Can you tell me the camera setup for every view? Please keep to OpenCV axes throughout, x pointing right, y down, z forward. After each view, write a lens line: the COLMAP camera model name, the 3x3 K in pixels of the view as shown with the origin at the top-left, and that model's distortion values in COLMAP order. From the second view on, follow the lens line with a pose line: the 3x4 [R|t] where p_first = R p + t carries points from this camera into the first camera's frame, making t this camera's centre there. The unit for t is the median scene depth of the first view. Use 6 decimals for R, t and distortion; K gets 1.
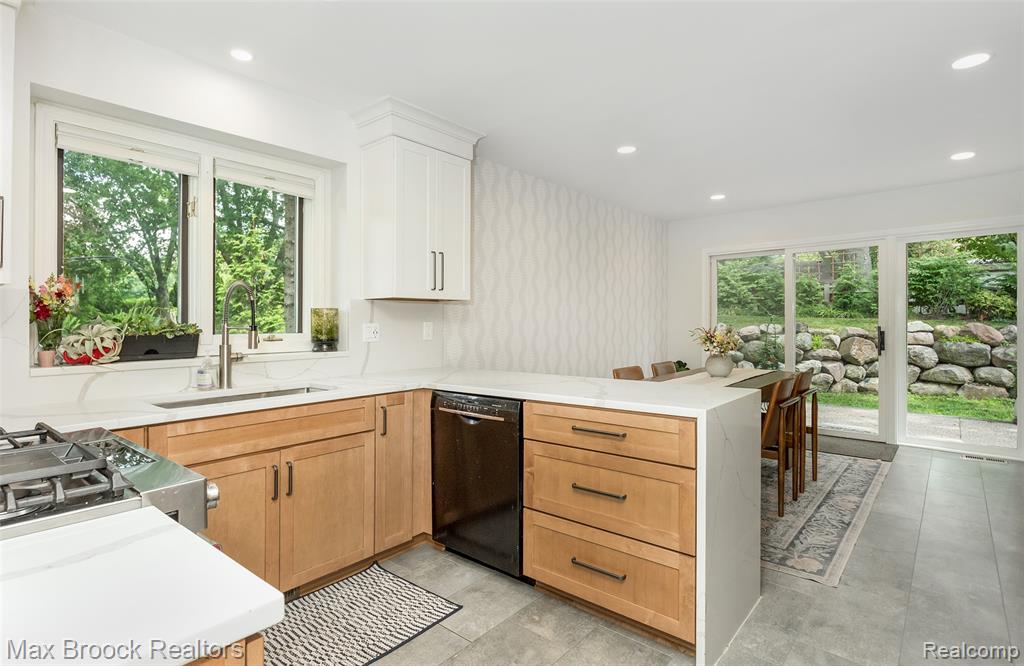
lens RADIAL K [[527.0, 0, 515.7], [0, 527.0, 322.7], [0, 0, 1]] dist [0.000626, -0.000367]
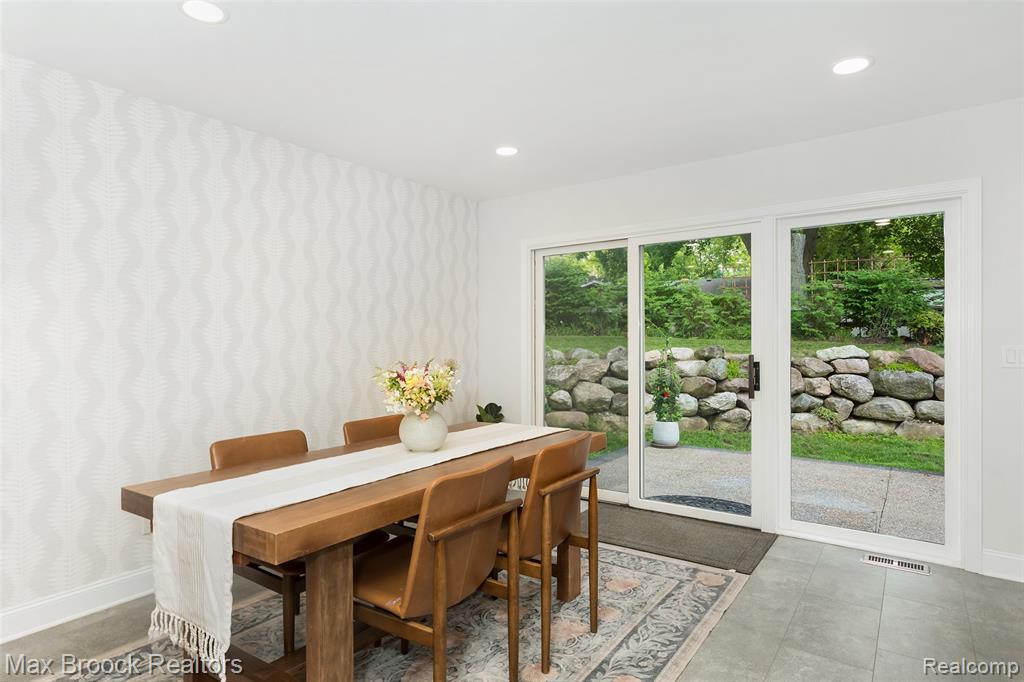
lens RADIAL K [[576.8, 0, 511.3], [0, 576.8, 340.1], [0, 0, 1]] dist [0.023371, 0.000232]
pose [[0.995835, 0.006583, 0.090933, 0.146440], [-0.006123, 0.999967, -0.005336, -0.003127], [-0.090965, 0.004757, 0.995843, 0.135112]]
